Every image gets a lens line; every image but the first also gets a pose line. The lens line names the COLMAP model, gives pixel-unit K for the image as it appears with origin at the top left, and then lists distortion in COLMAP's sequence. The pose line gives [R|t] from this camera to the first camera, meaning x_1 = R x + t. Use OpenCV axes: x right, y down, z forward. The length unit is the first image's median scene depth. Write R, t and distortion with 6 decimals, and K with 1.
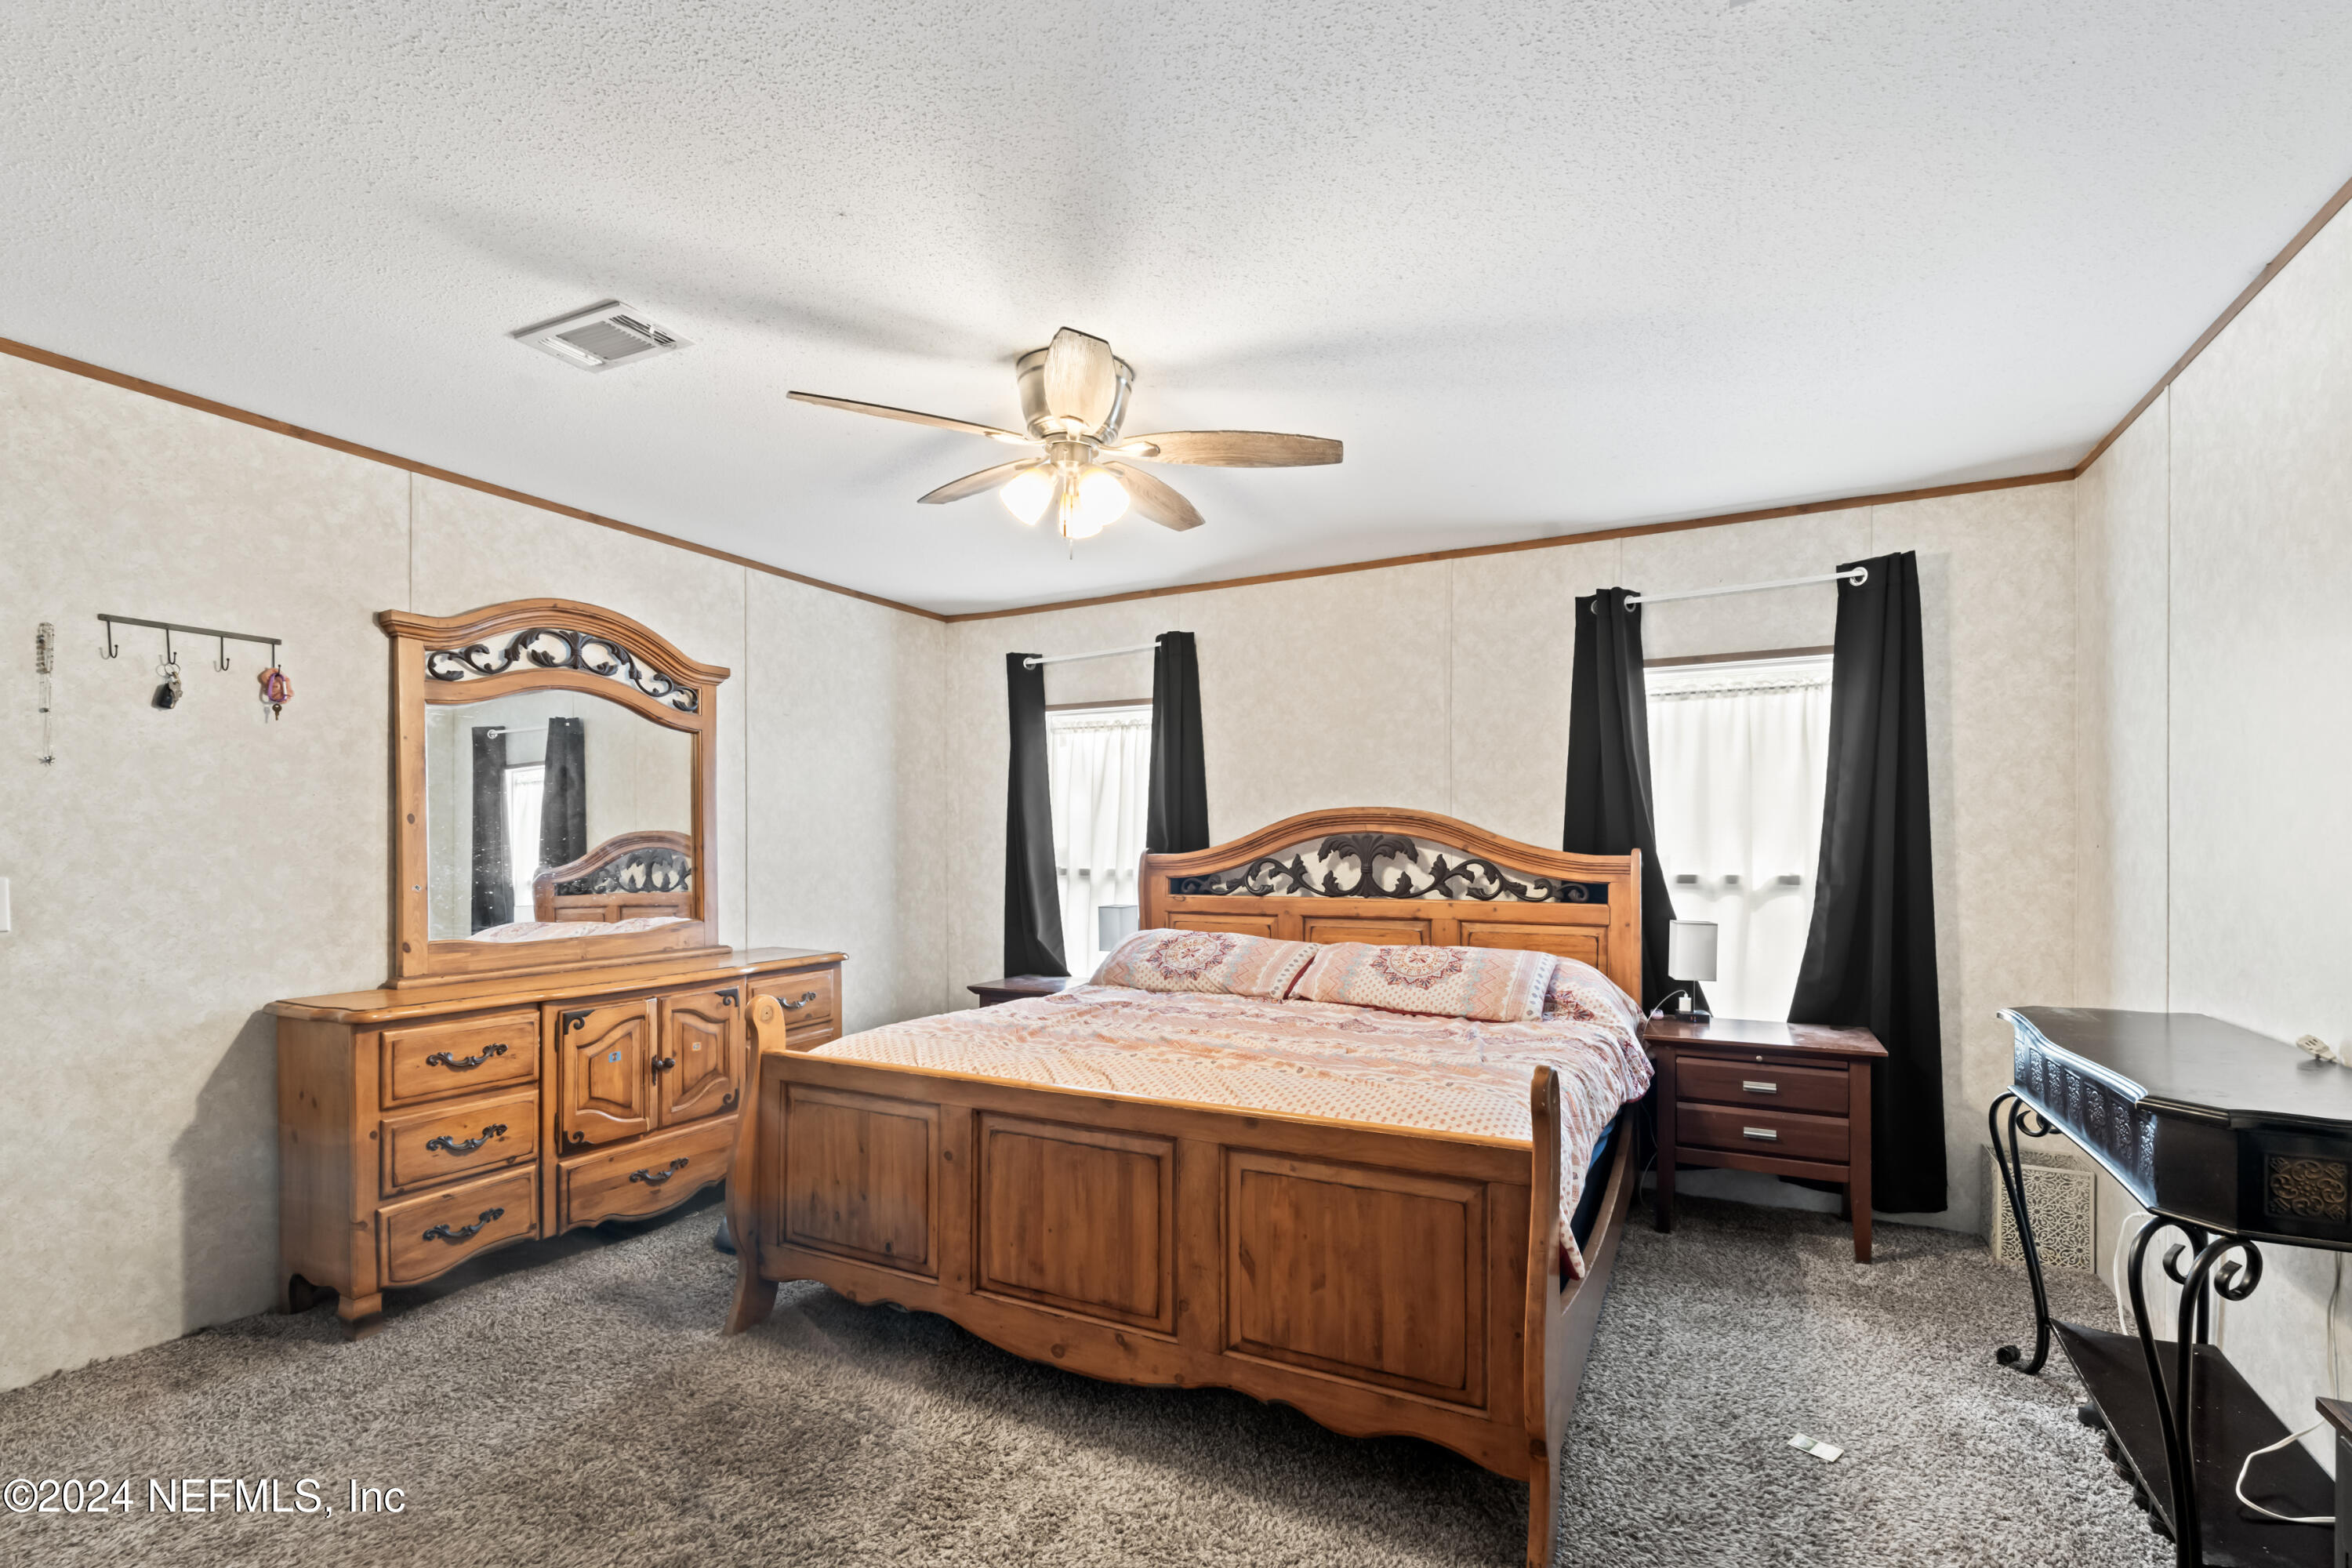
lens RADIAL K [[1047.9, 0, 1172.2], [0, 1047.9, 826.6], [0, 0, 1]] dist [0.002362, 0.000698]
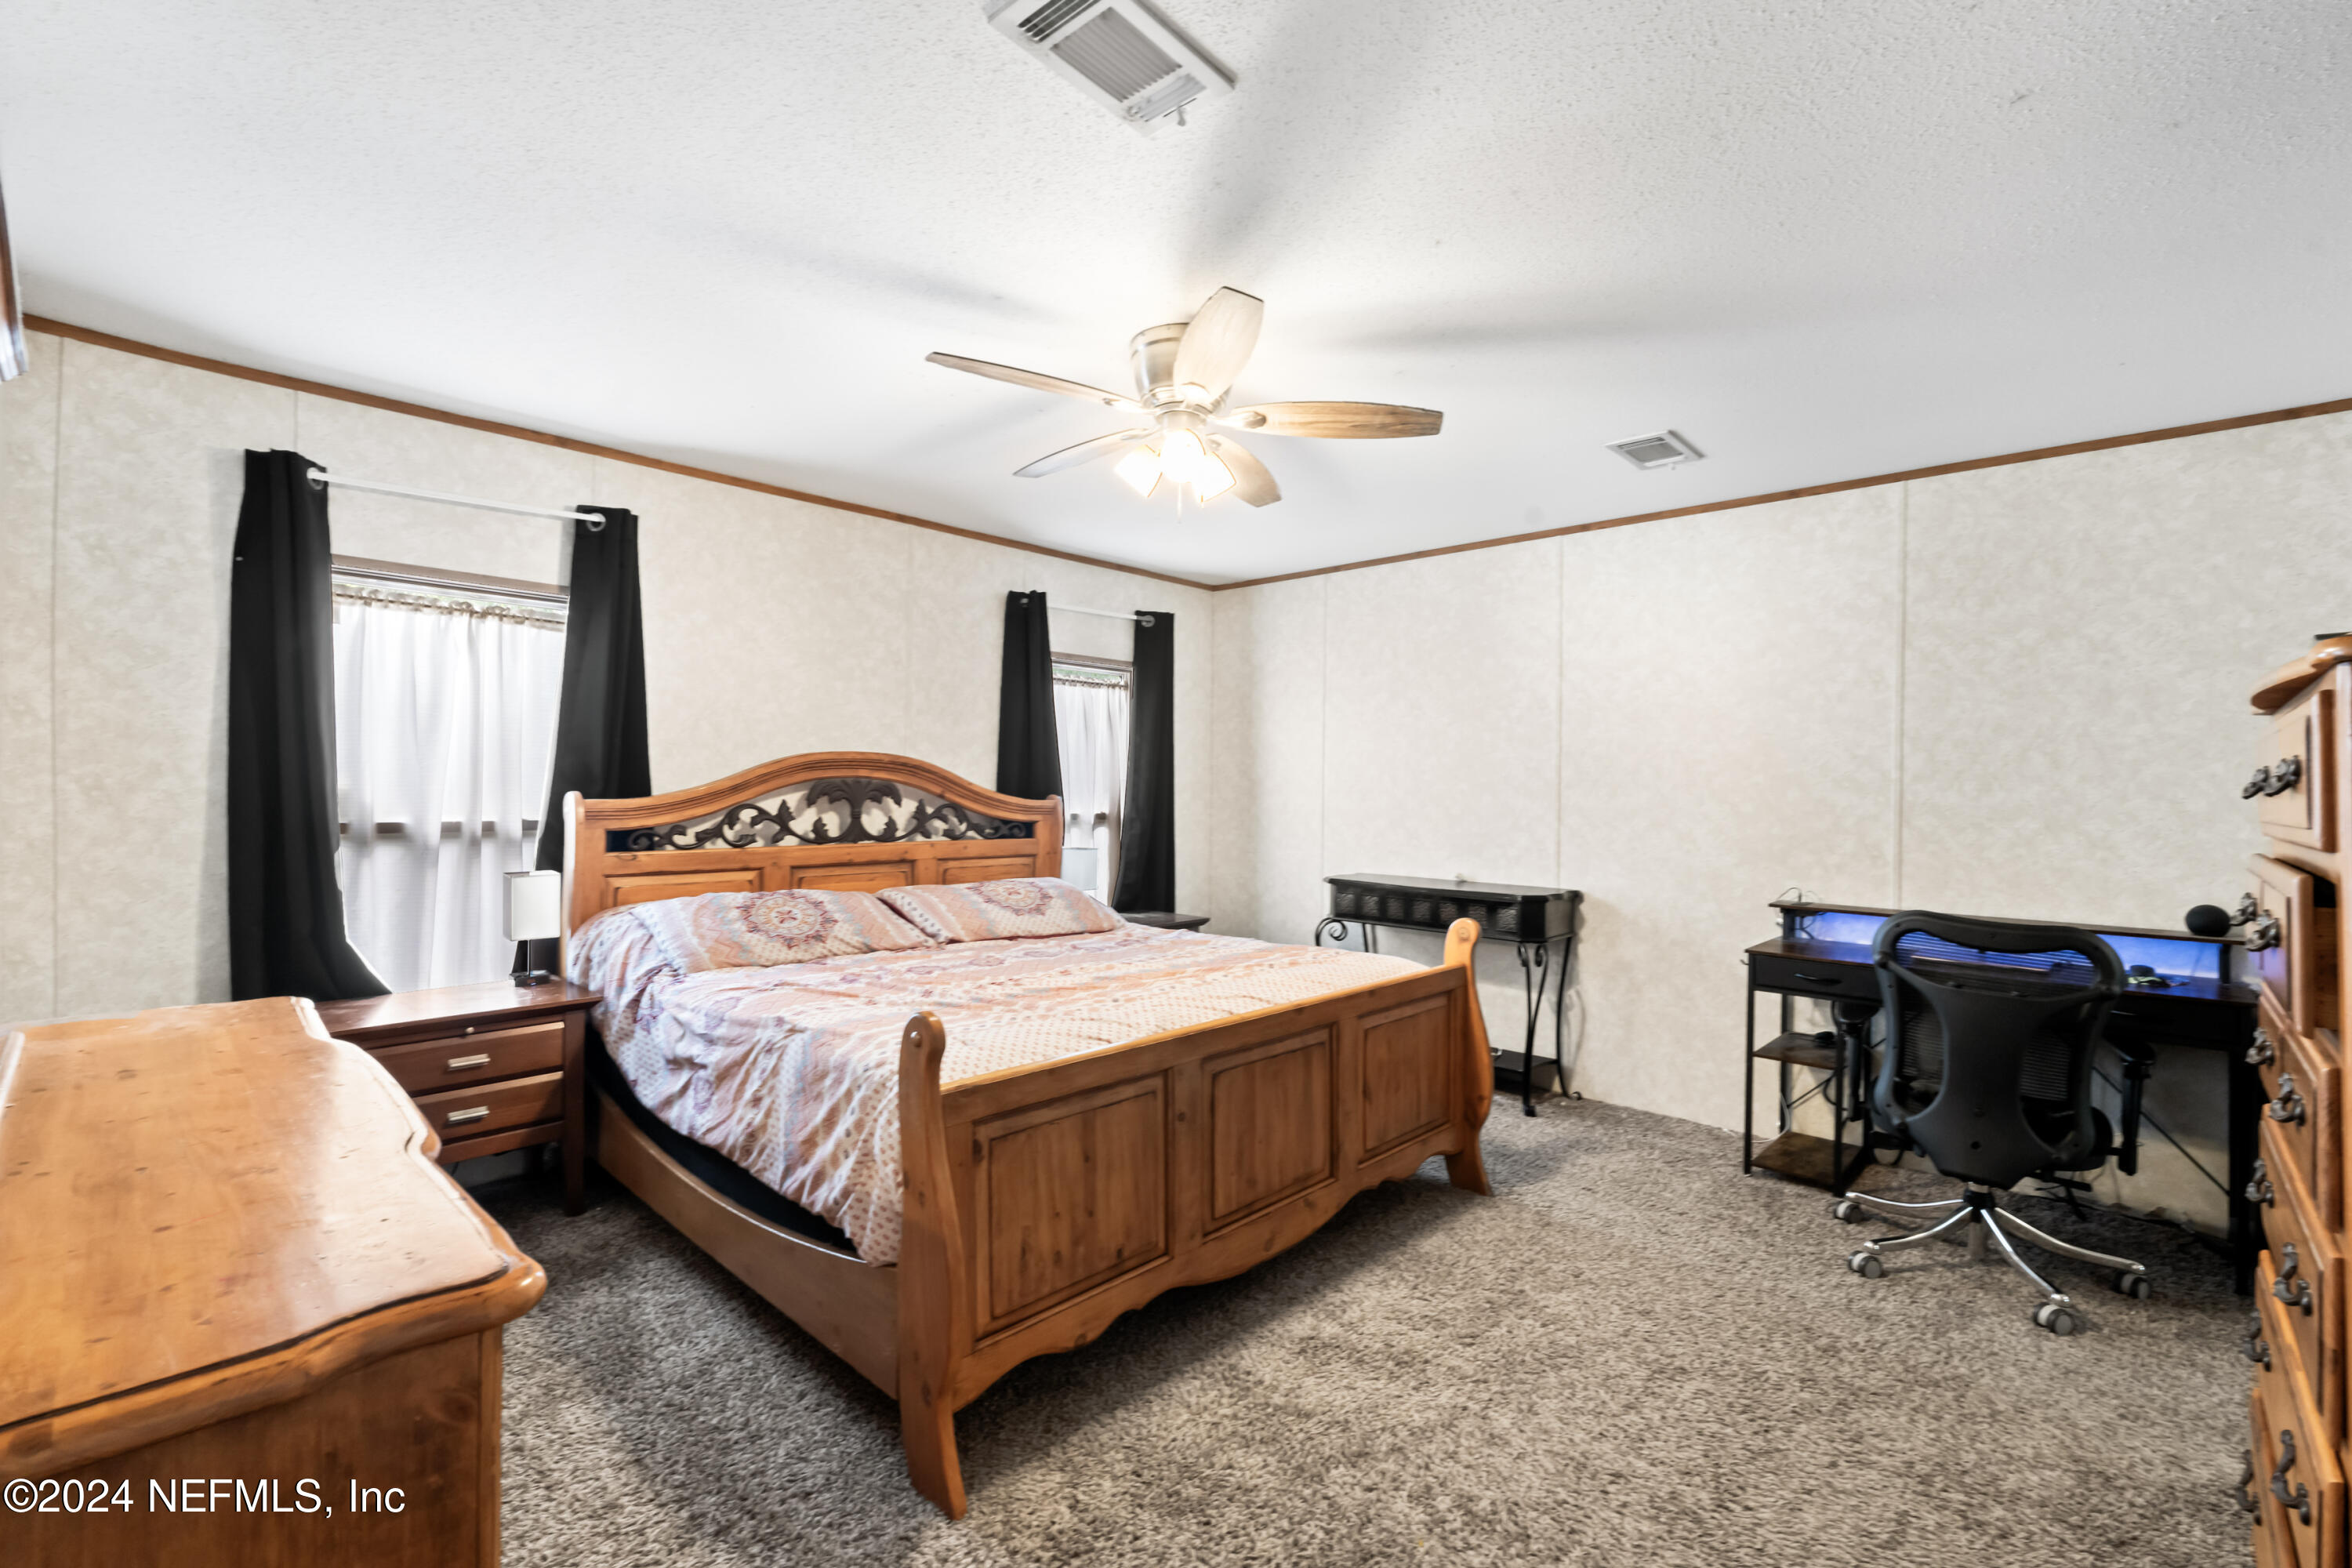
lens RADIAL K [[1030.5, 0, 1178.3], [0, 1030.5, 761.7], [0, 0, 1]] dist [-0.002291, -0.000122]
pose [[0.268182, 0.029873, 0.962905, -0.696860], [-0.027299, 0.999353, -0.023400, 0.005556], [-0.962981, -0.020010, 0.268824, 0.462097]]
